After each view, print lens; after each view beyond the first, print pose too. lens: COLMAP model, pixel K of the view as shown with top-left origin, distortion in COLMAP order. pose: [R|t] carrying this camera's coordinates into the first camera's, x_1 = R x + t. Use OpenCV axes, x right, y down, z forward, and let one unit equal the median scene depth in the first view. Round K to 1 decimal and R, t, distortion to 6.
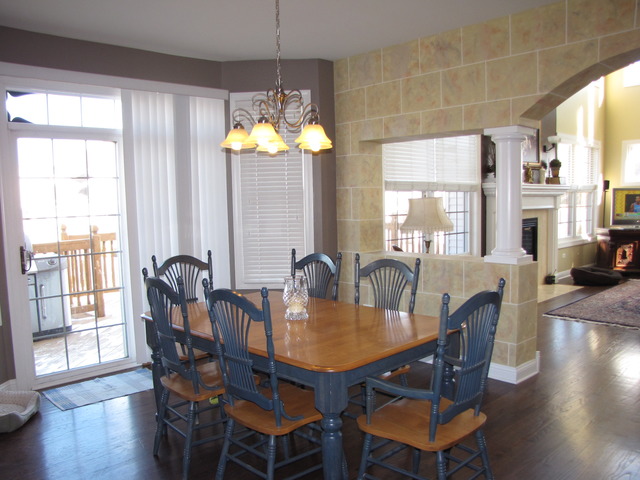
lens RADIAL K [[538.2, 0, 320.1], [0, 538.2, 249.3], [0, 0, 1]] dist [-0.180847, 0.155275]
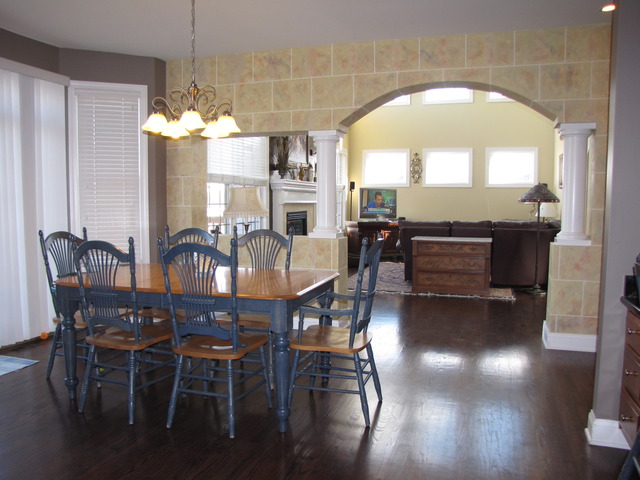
lens RADIAL K [[538.2, 0, 320.1], [0, 538.2, 249.3], [0, 0, 1]] dist [-0.180847, 0.155275]
pose [[0.871022, -0.021917, 0.490754, -0.261004], [0.026323, 0.999651, -0.002075, 0.049996], [-0.490538, 0.014725, 0.871295, -0.106023]]
